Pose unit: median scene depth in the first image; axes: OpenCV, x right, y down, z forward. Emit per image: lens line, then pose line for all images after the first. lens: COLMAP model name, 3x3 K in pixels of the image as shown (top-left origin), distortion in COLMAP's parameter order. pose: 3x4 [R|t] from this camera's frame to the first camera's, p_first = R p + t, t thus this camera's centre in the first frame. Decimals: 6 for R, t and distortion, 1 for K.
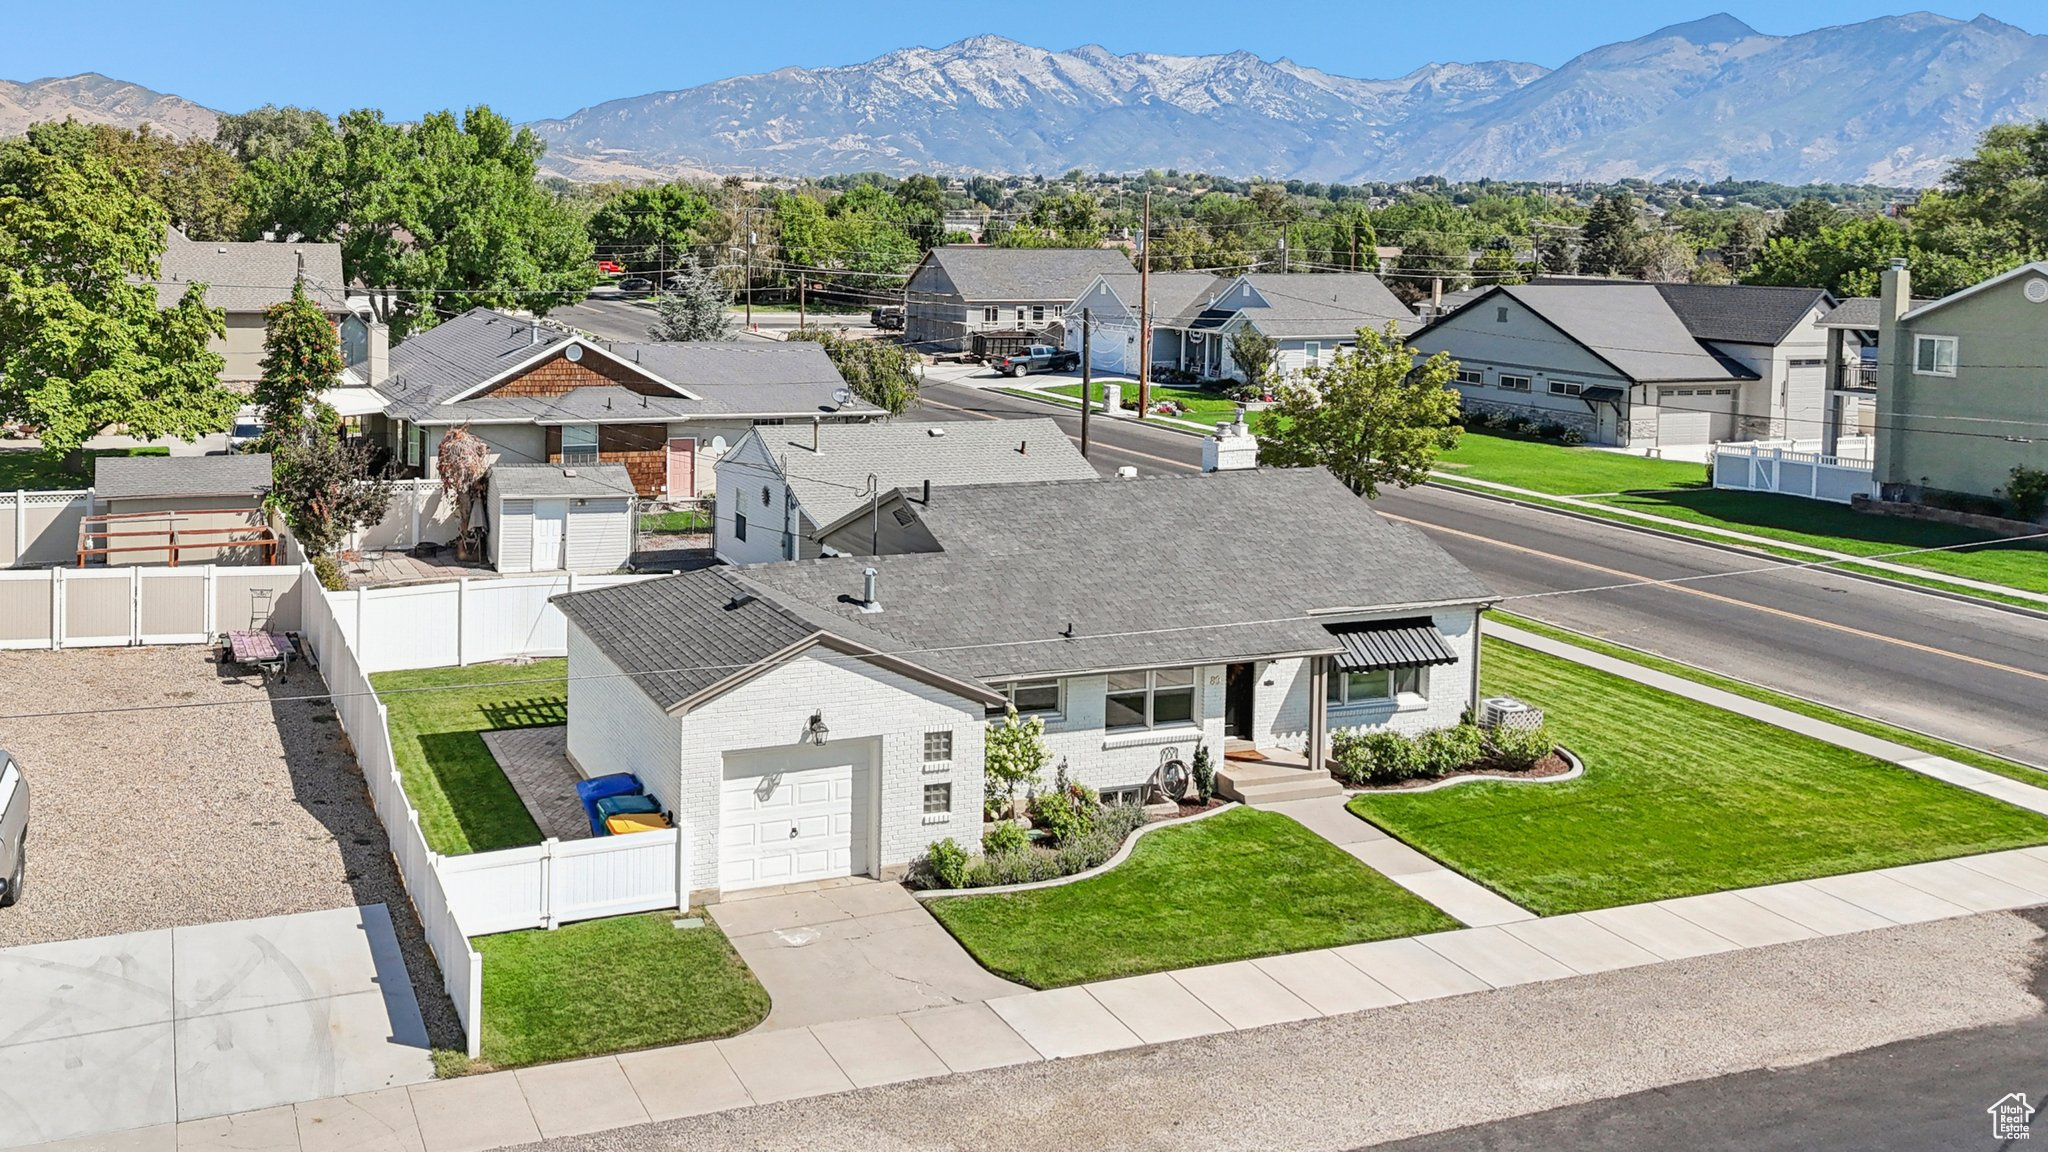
lens RADIAL K [[1534.8, 0, 651.8], [0, 1534.8, 549.0], [0, 0, 1]] dist [0.042549, -0.019317]
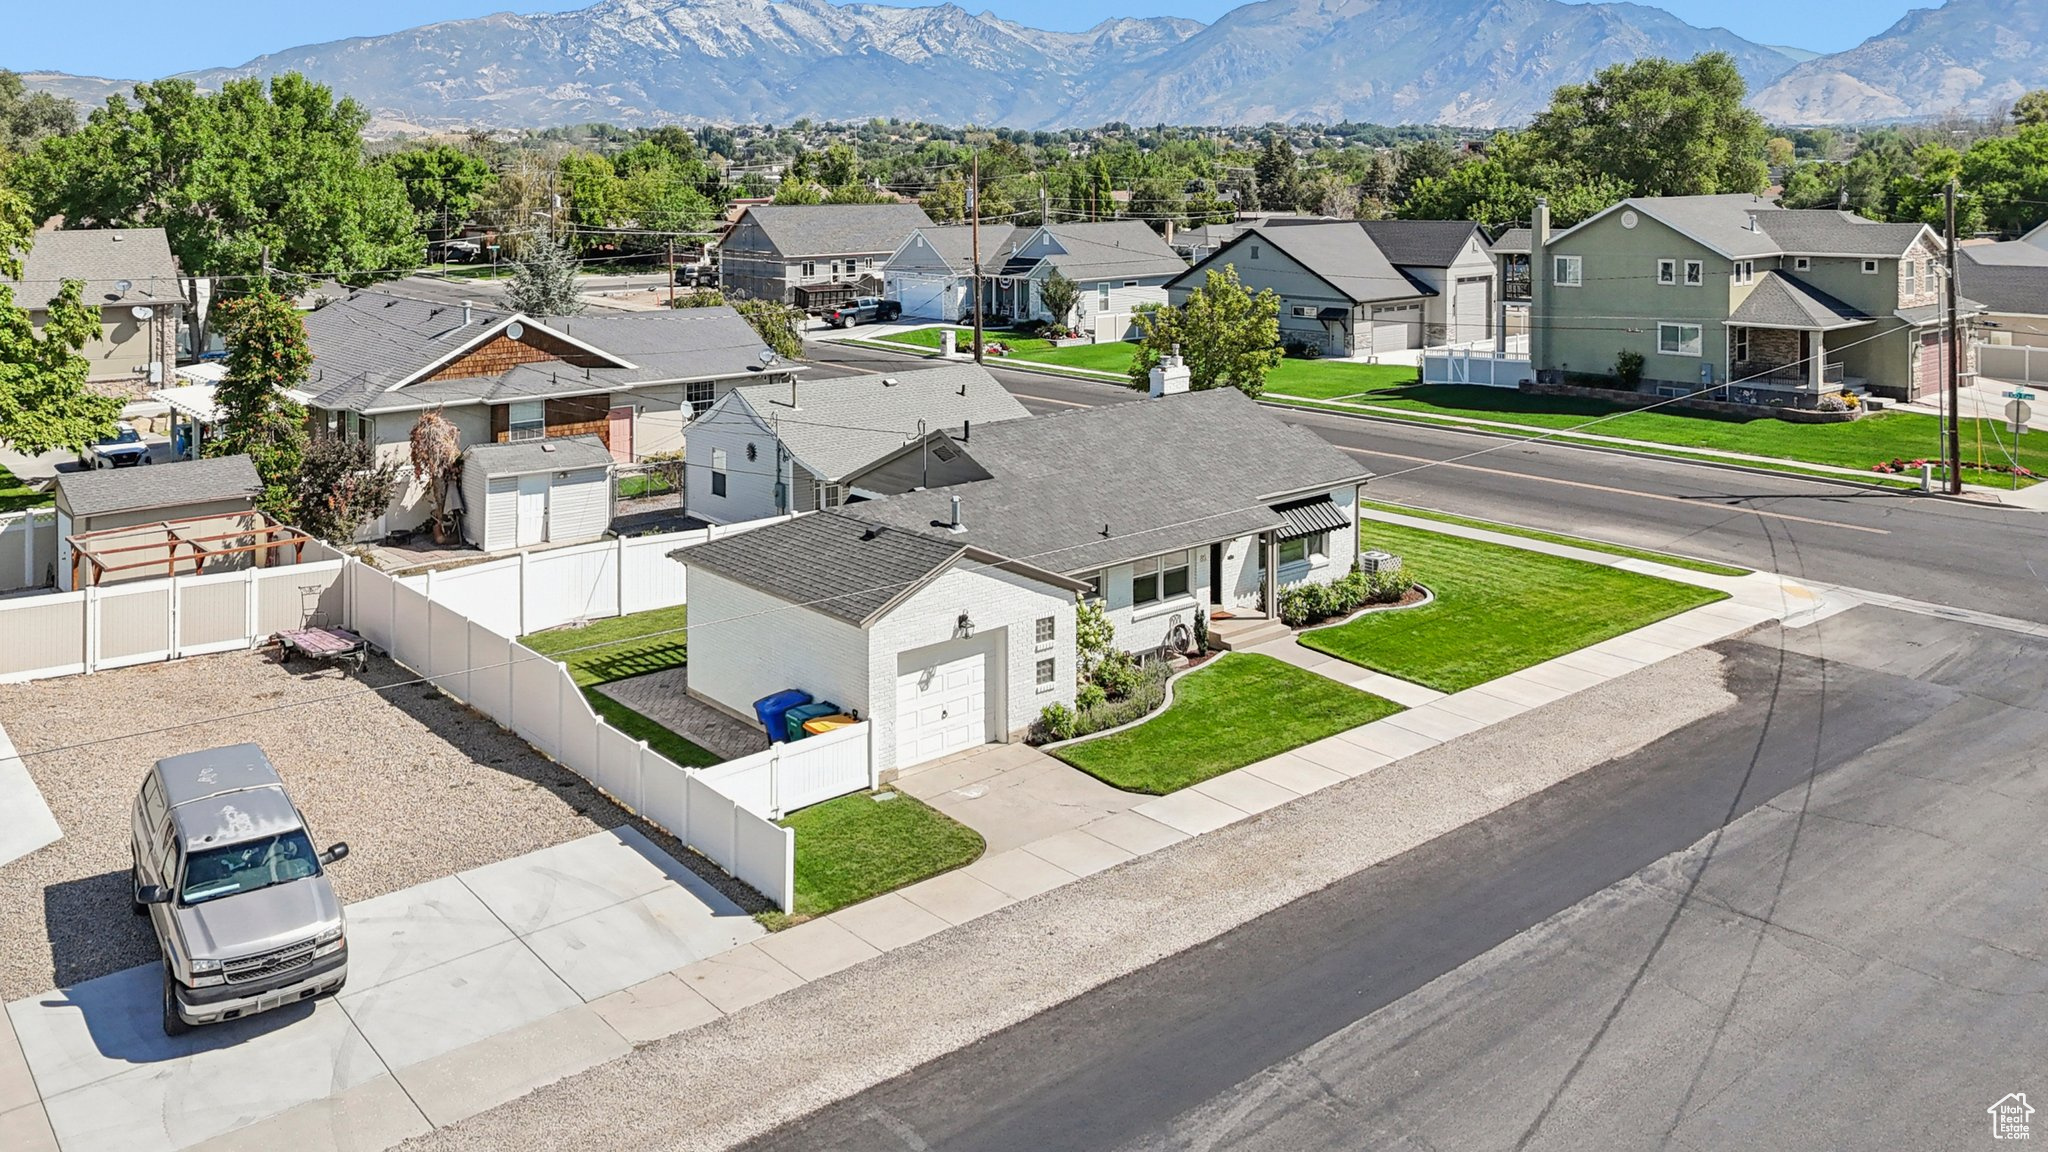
lens RADIAL K [[1547.1, 0, 974.5], [0, 1547.1, 575.4], [0, 0, 1]] dist [0.061219, -0.095490]
pose [[0.932612, -0.116262, 0.341641, -0.173265], [0.101261, 0.992958, 0.061487, 0.000800], [-0.346384, -0.022749, 0.937817, -0.095240]]
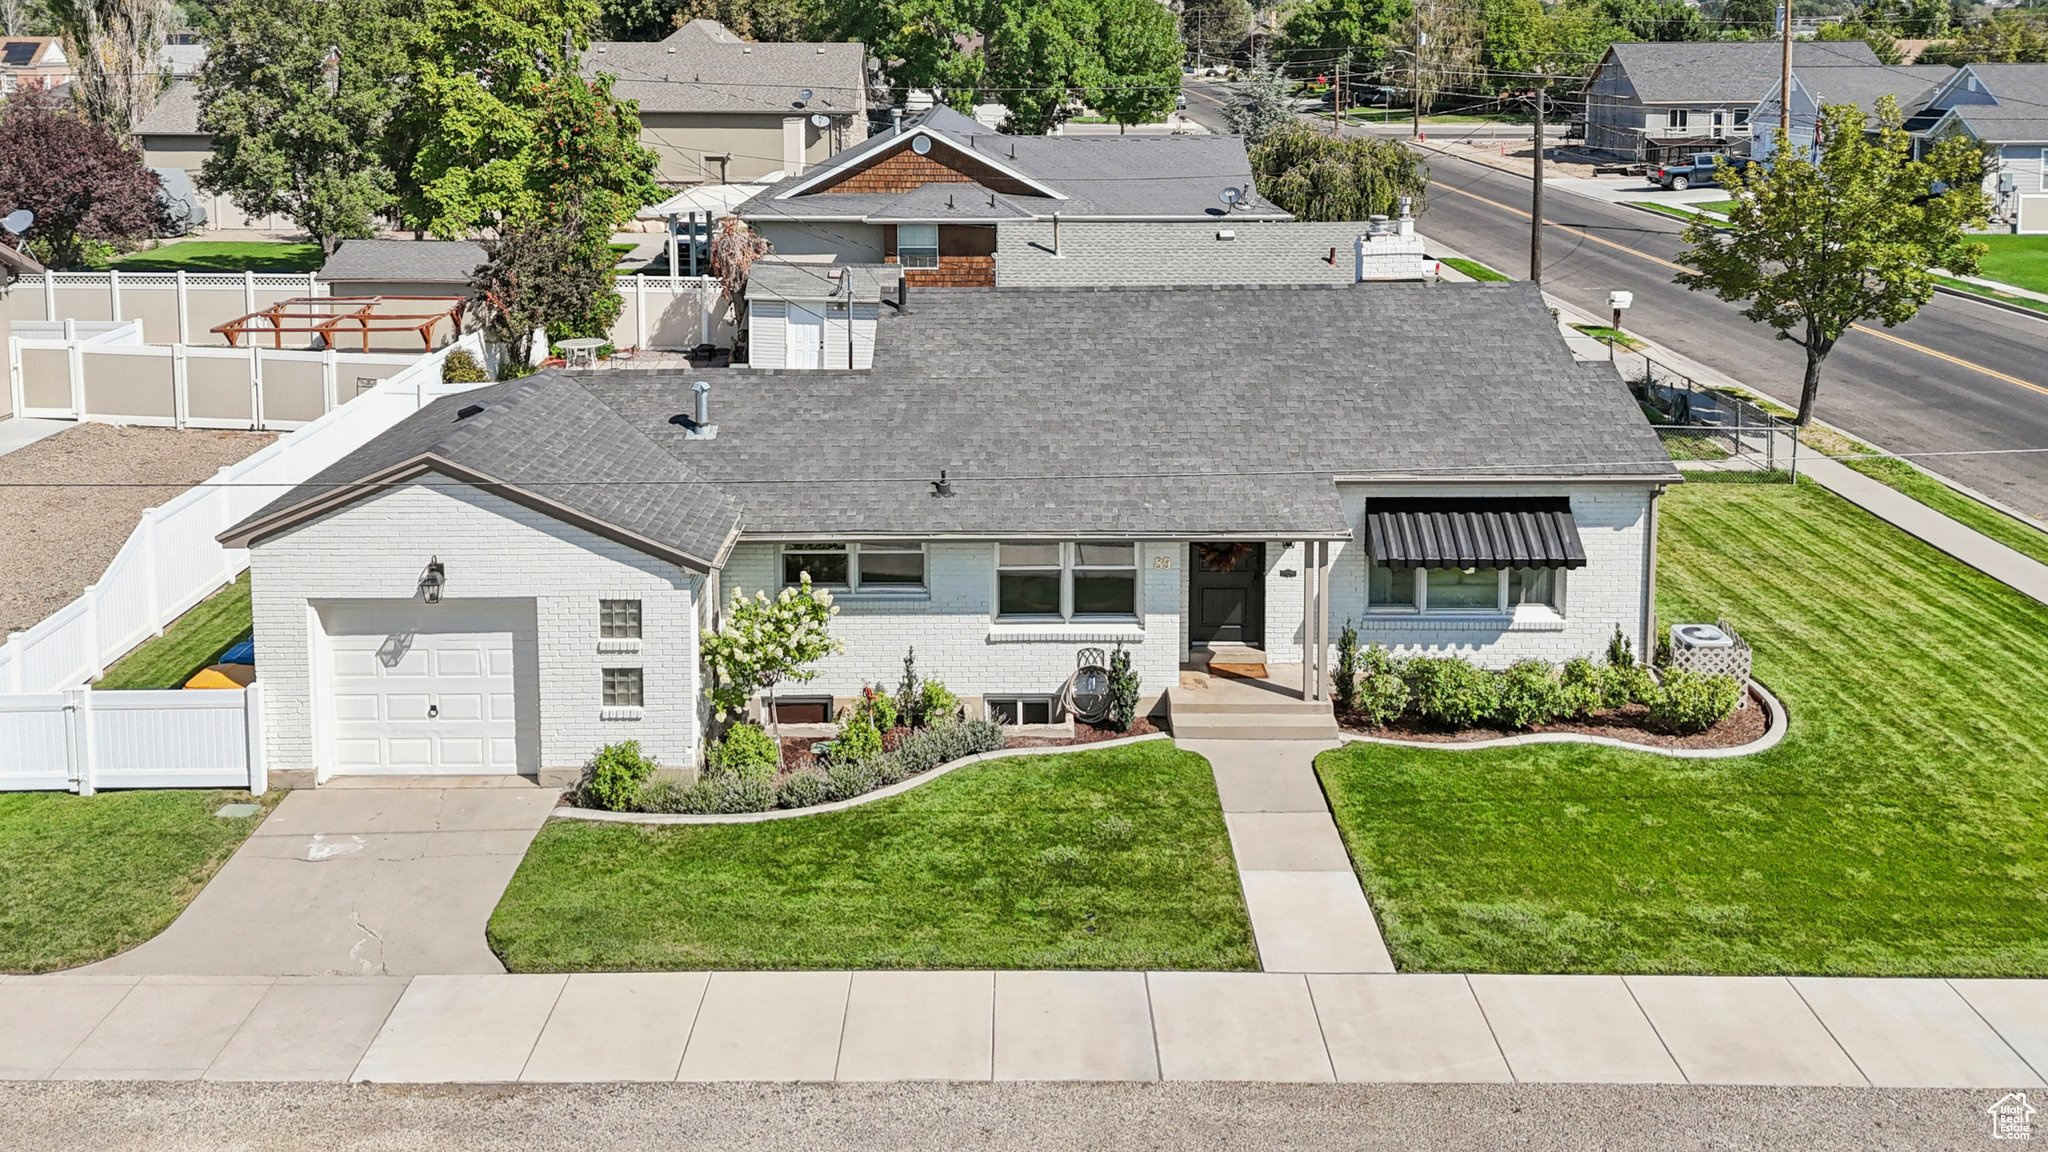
lens RADIAL K [[1473.4, 0, 994.2], [0, 1473.4, 460.8], [0, 0, 1]] dist [0.073342, -0.075692]
pose [[0.950801, 0.067373, -0.302387, 0.345773], [-0.048439, 0.996392, 0.069692, -0.005249], [0.305991, -0.051616, 0.950634, 0.220625]]
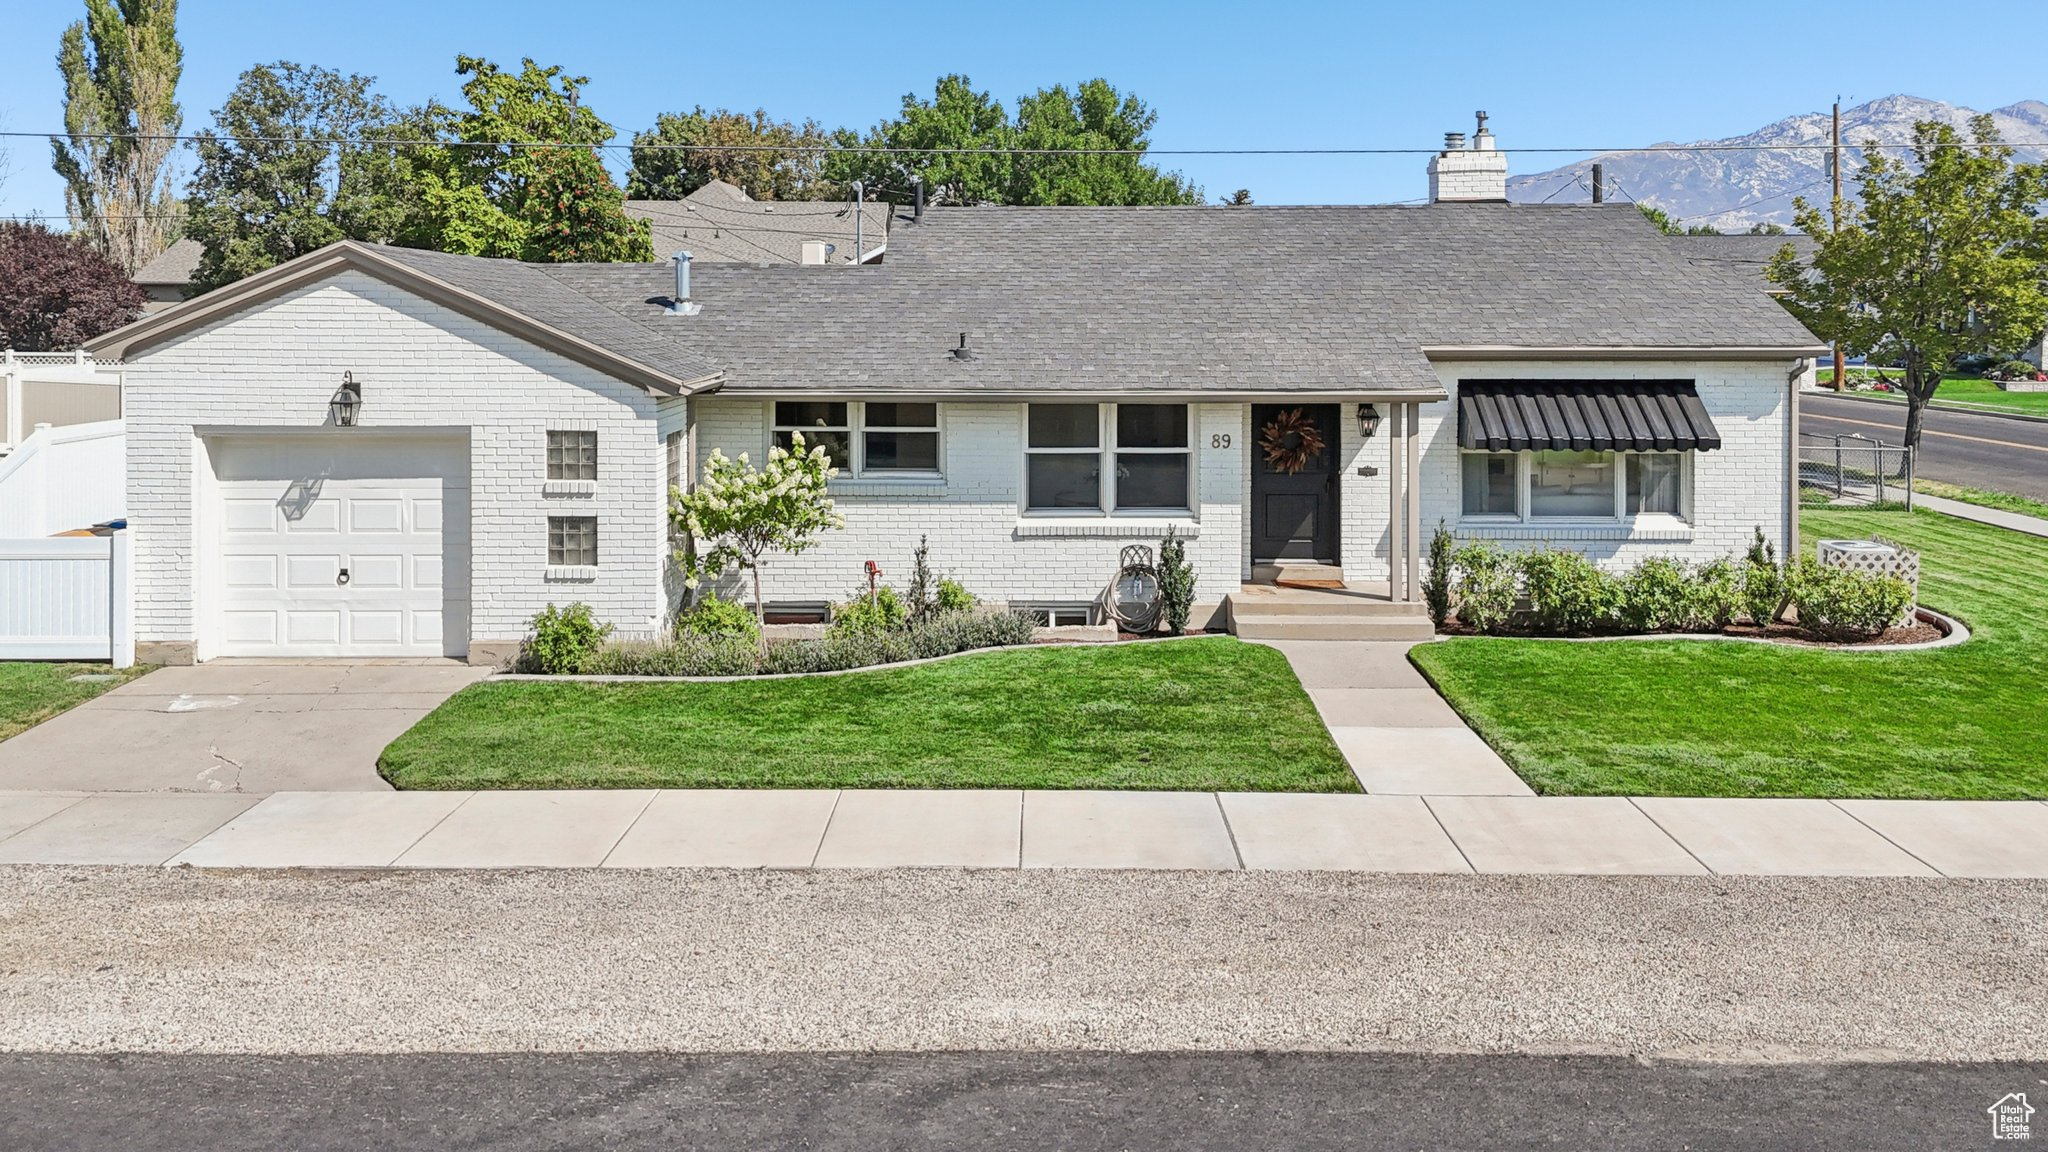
lens RADIAL K [[1491.7, 0, 1024.0], [0, 1491.7, 576.0], [0, 0, 1]] dist [0.062362, -0.050867]
pose [[0.951407, 0.038513, -0.305519, 0.330290], [-0.050942, 0.998162, -0.032812, 0.112761], [0.303693, 0.046782, 0.951621, 0.285858]]
